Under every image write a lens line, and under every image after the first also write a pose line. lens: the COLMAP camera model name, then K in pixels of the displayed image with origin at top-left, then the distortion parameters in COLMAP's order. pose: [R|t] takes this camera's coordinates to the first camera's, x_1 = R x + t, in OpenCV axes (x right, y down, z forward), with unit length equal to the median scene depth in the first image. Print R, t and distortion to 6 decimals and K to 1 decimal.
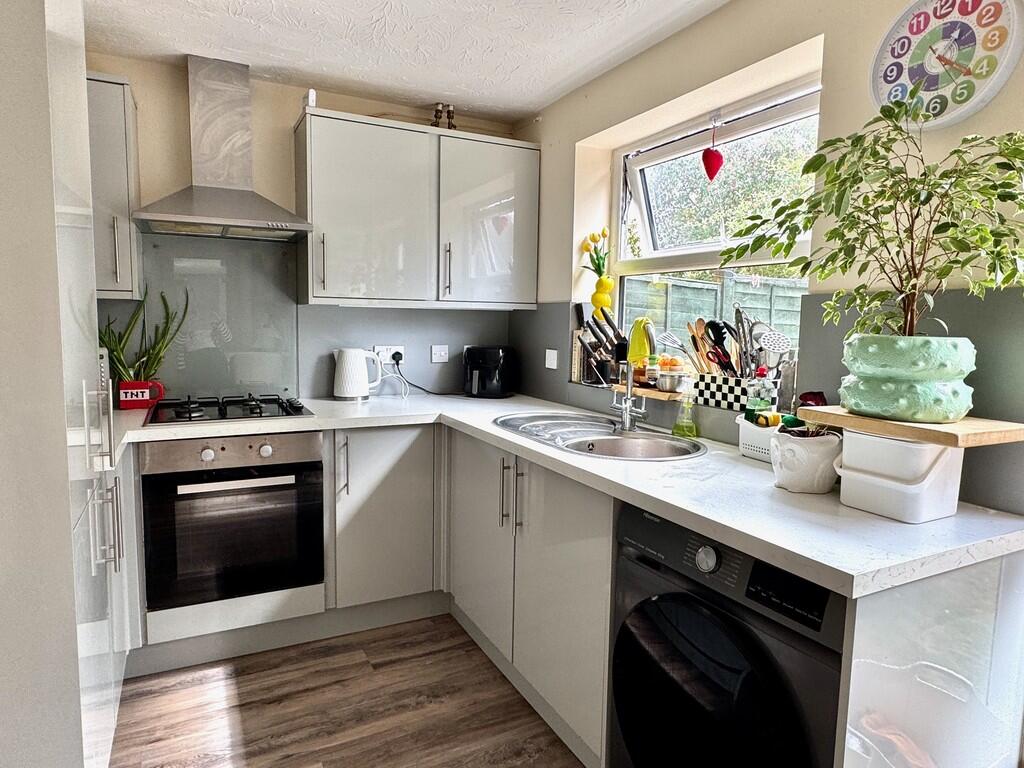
lens RADIAL K [[631.8, 0, 510.3], [0, 631.8, 383.5], [0, 0, 1]] dist [-0.001009, 0.000284]
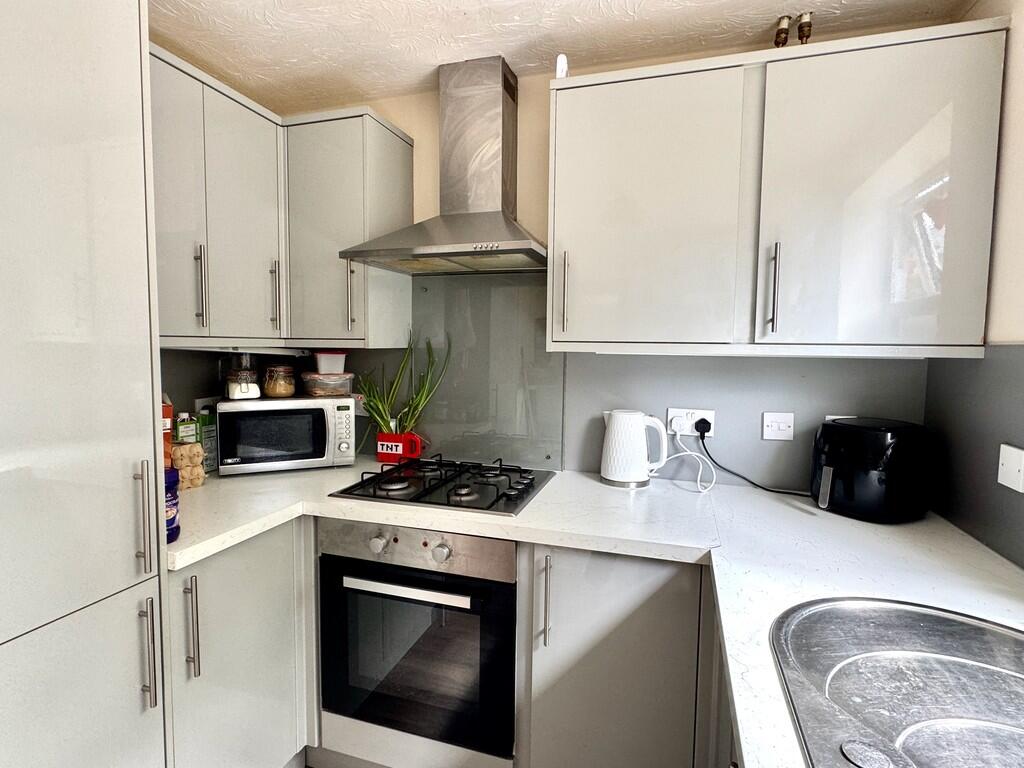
lens RADIAL K [[535.7, 0, 511.7], [0, 535.7, 382.6], [0, 0, 1]] dist [-0.006403, 0.001305]
pose [[0.708885, 0.042797, -0.704024, 0.088063], [-0.071527, 0.997374, -0.011391, -0.080035], [0.701688, 0.058432, 0.710085, 0.535183]]
